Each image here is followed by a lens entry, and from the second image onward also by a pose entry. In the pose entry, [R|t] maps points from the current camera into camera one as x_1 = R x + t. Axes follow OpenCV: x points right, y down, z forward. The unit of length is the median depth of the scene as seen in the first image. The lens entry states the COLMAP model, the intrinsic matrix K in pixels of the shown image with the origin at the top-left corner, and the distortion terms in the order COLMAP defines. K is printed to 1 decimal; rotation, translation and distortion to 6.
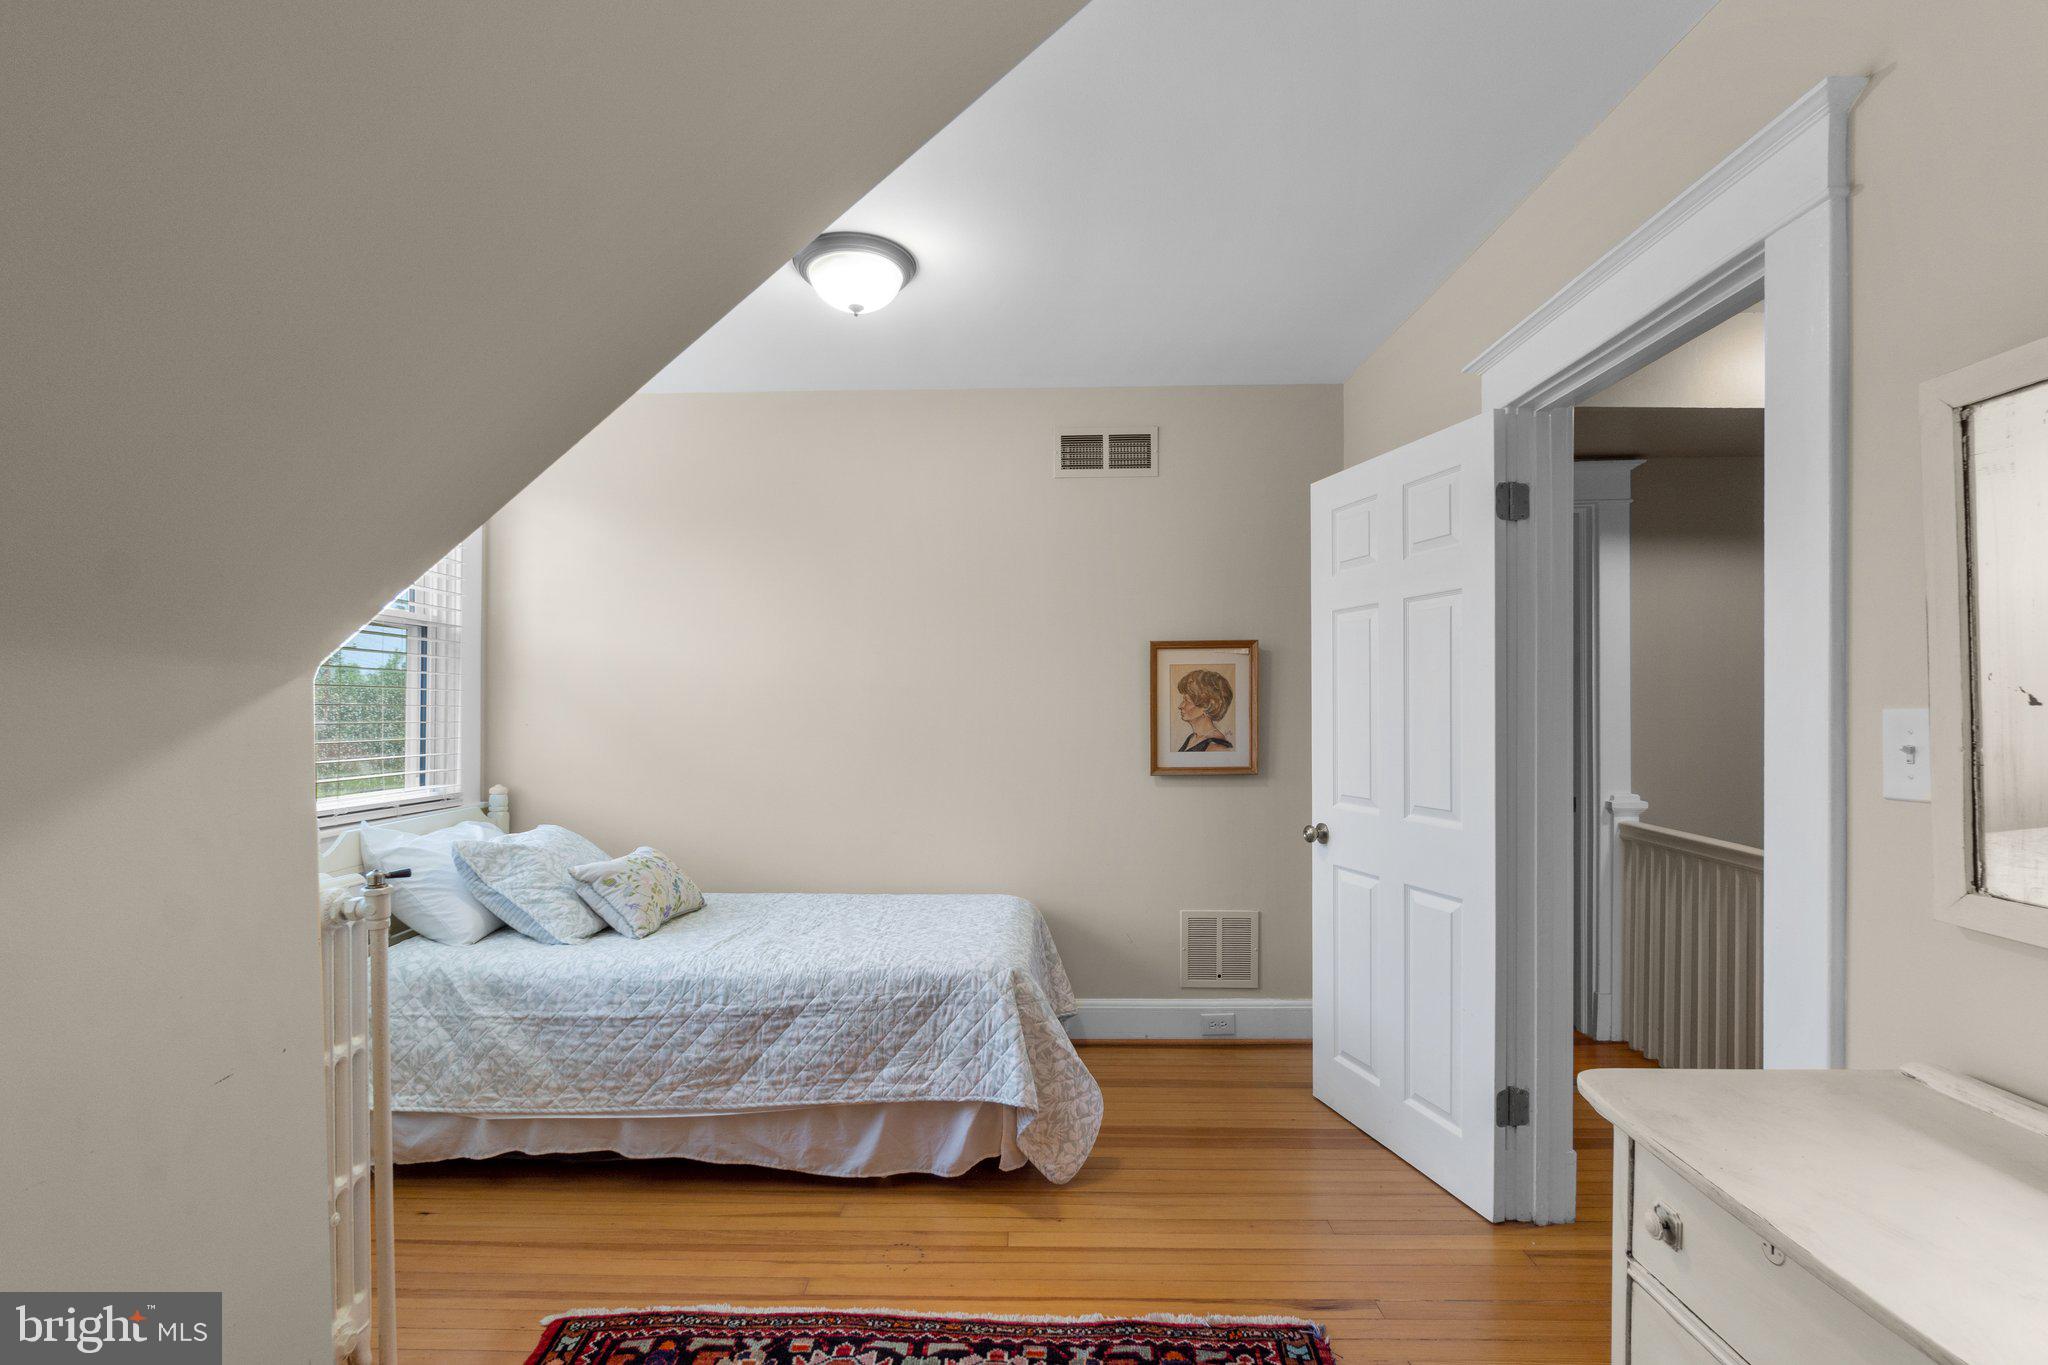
lens RADIAL K [[889.7, 0, 1033.8], [0, 889.7, 700.6], [0, 0, 1]] dist [0.000327, 0.000230]
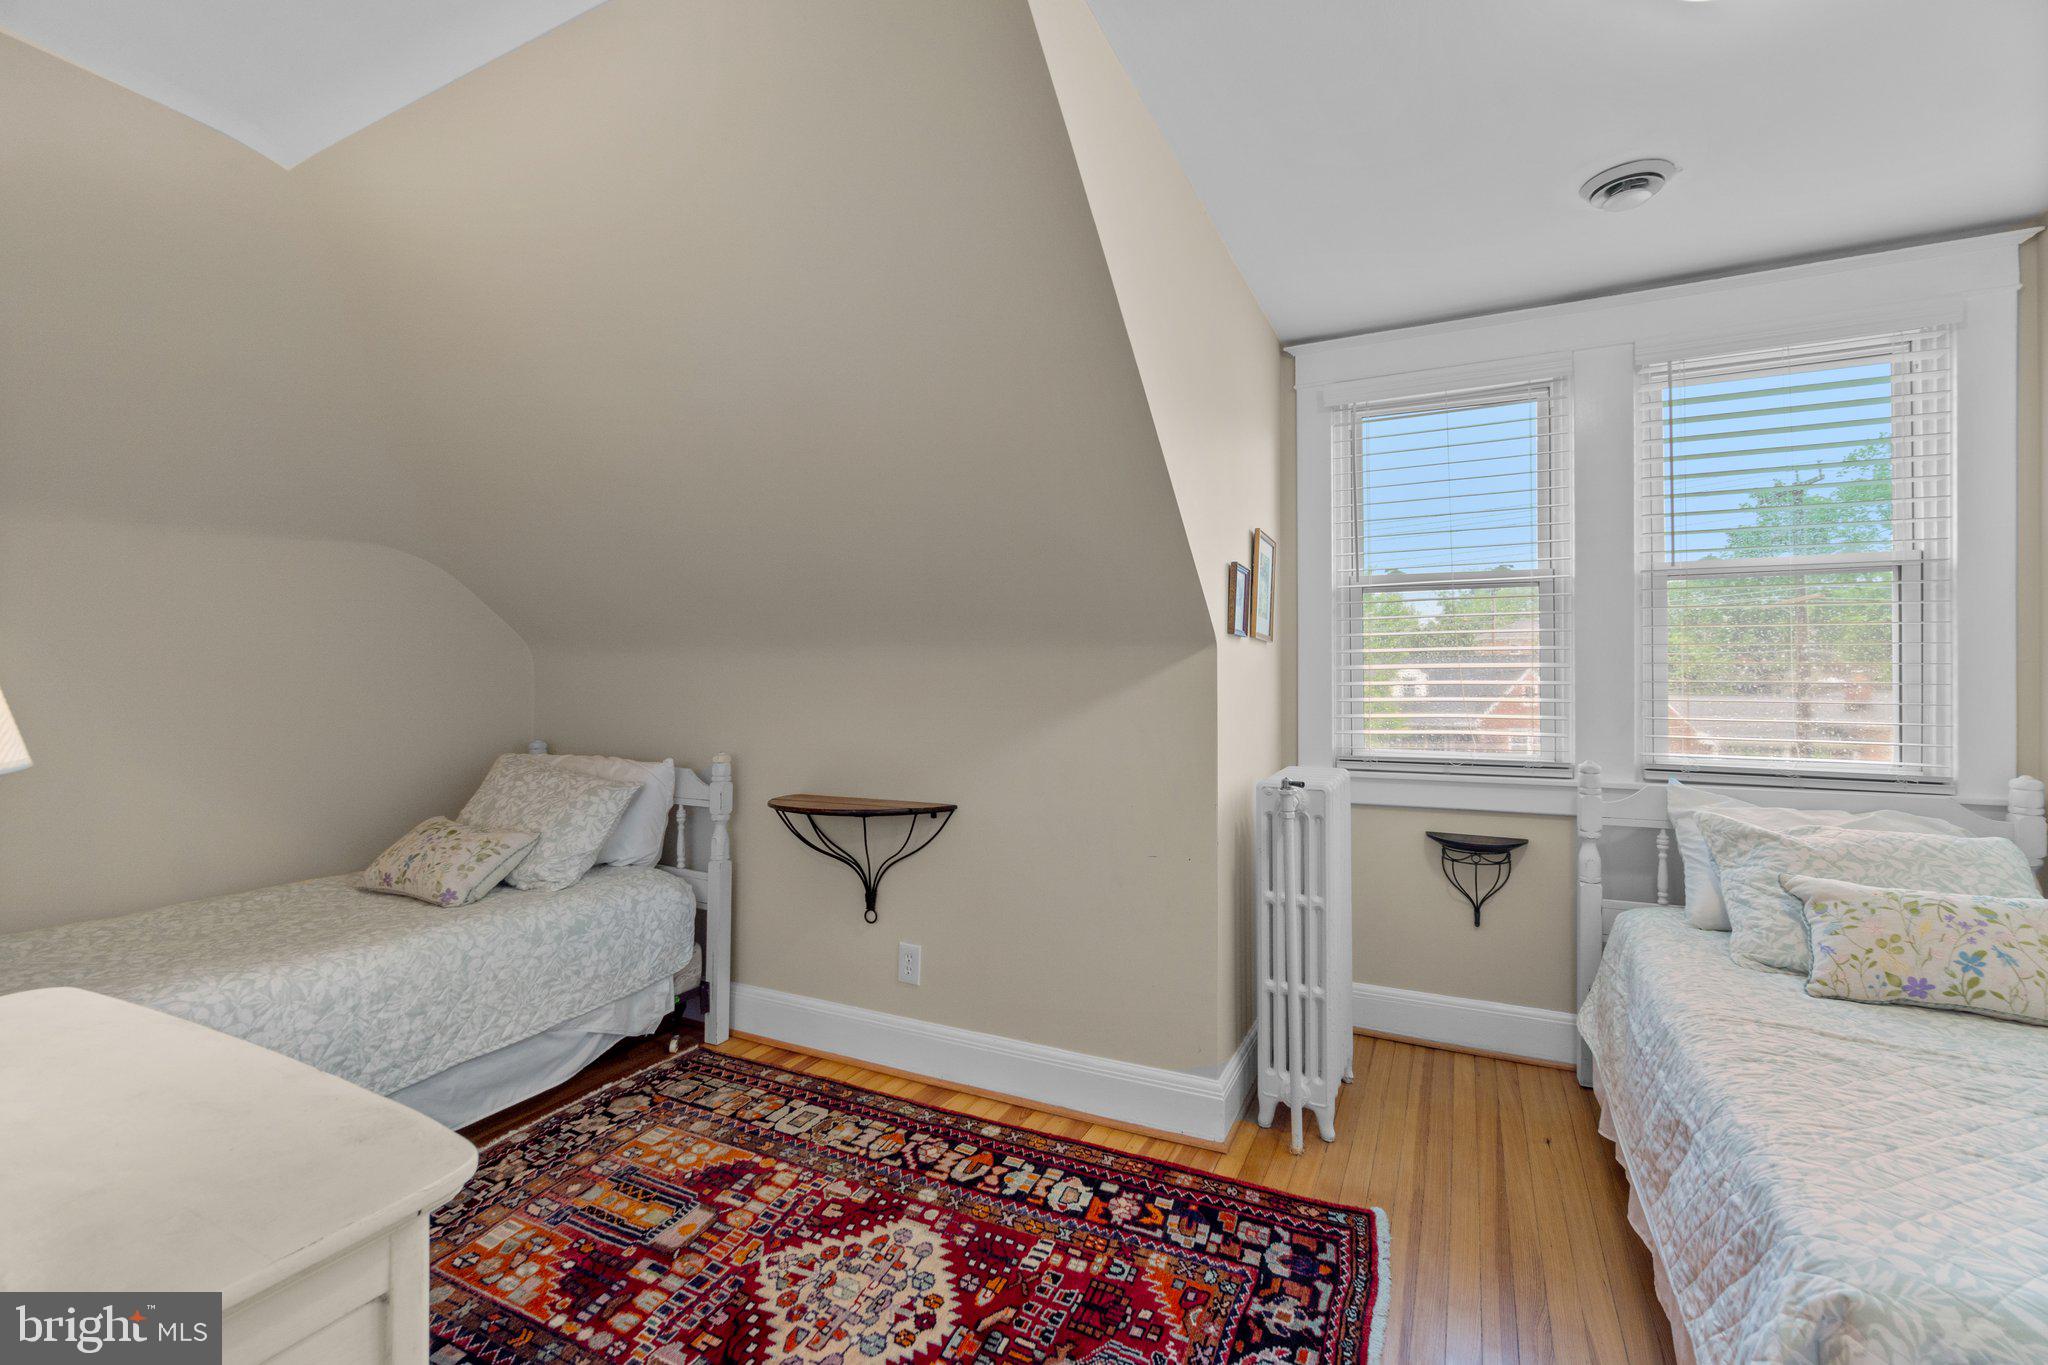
lens RADIAL K [[889.7, 0, 1029.9], [0, 889.7, 675.0], [0, 0, 1]] dist [0.000327, 0.000230]
pose [[-0.425584, 0.000432, -0.904919, 0.451327], [0.001926, 0.999998, -0.000429, 0.016338], [0.904917, -0.001925, -0.425584, 0.748185]]
